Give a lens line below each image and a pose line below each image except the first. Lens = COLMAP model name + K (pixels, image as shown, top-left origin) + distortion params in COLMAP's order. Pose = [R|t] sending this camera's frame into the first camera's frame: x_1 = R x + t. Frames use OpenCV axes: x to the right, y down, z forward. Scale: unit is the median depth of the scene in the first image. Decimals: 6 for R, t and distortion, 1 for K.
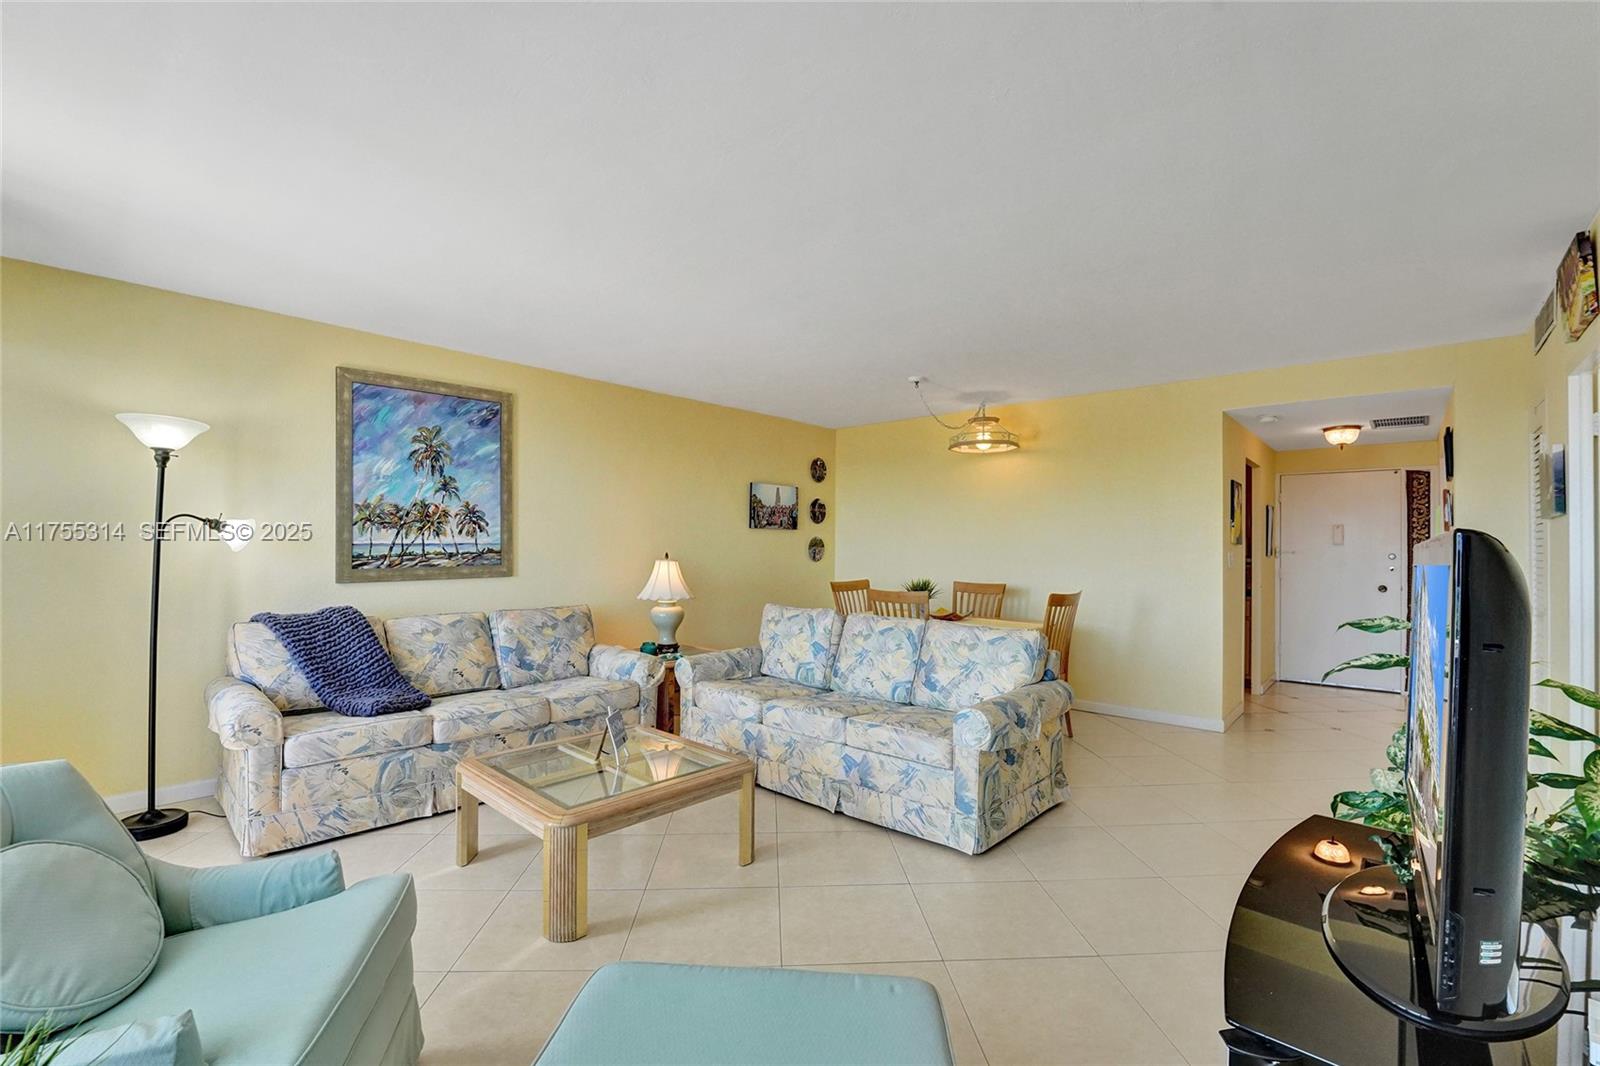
lens RADIAL K [[696.5, 0, 794.6], [0, 696.5, 533.9], [0, 0, 1]] dist [-0.023719, 0.000327]
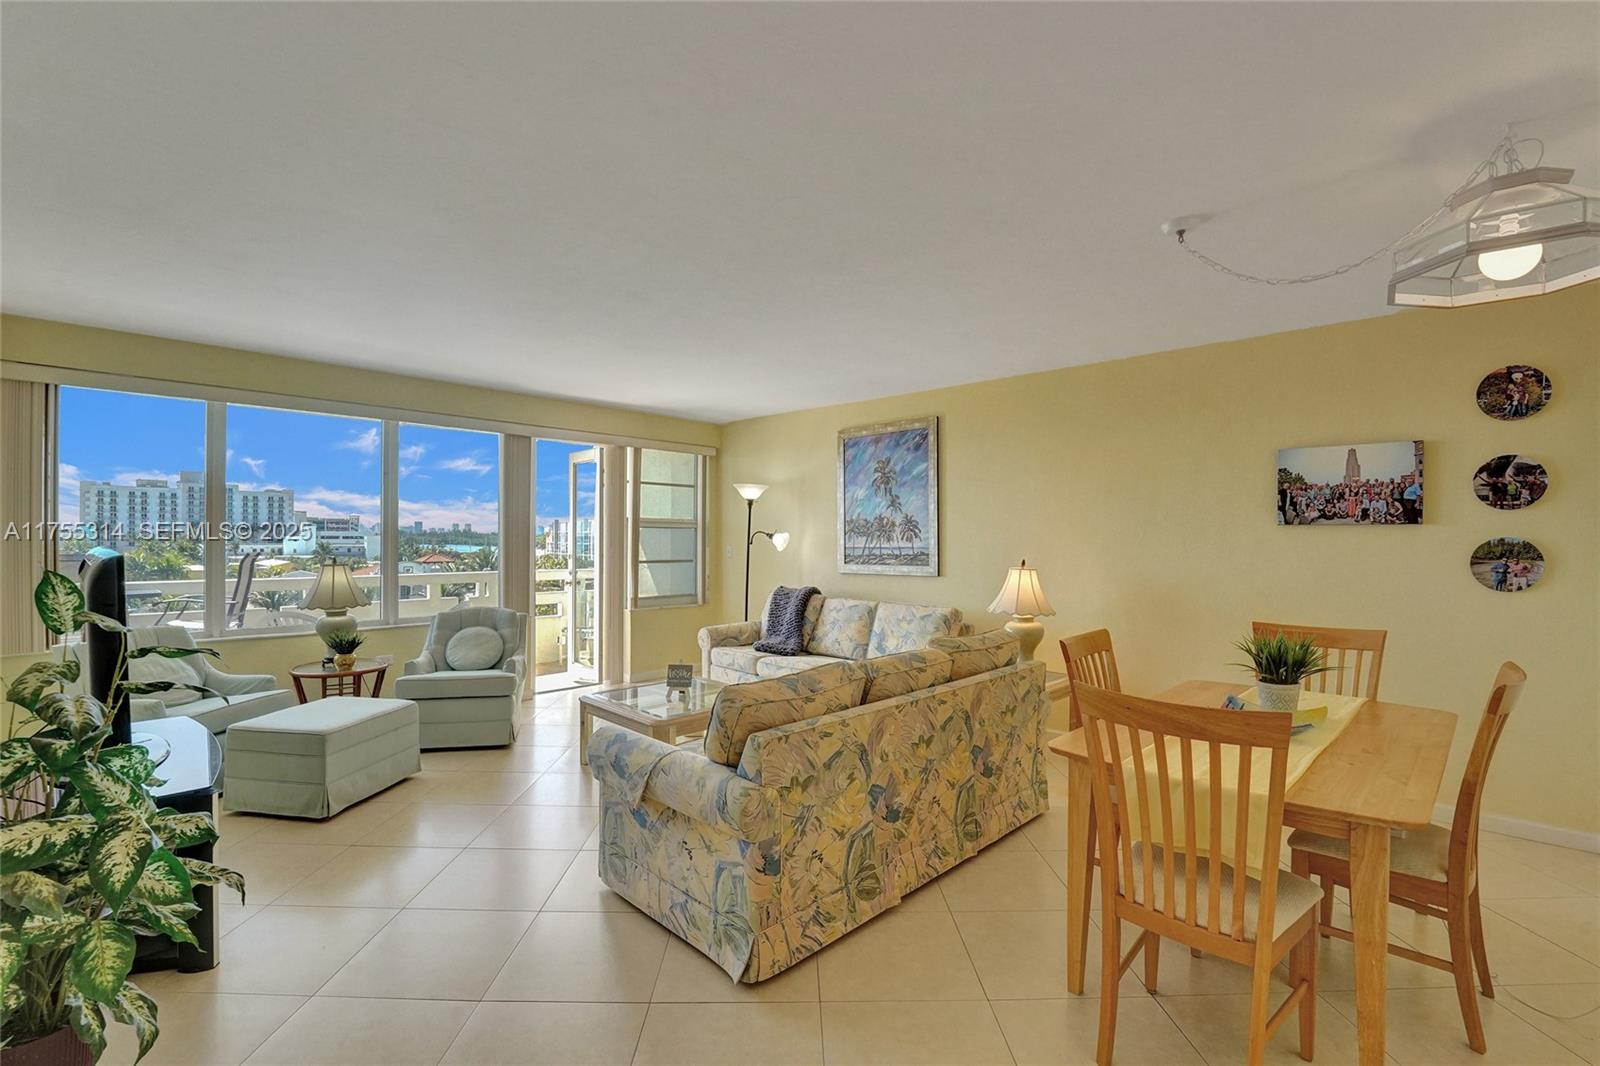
lens RADIAL K [[696.5, 0, 794.6], [0, 696.5, 533.9], [0, 0, 1]] dist [-0.023719, 0.000327]
pose [[-0.050573, -0.013253, -0.998632, 0.776476], [0.009436, 0.999861, -0.013747, 0.004910], [0.998676, -0.010119, -0.050441, 0.856188]]
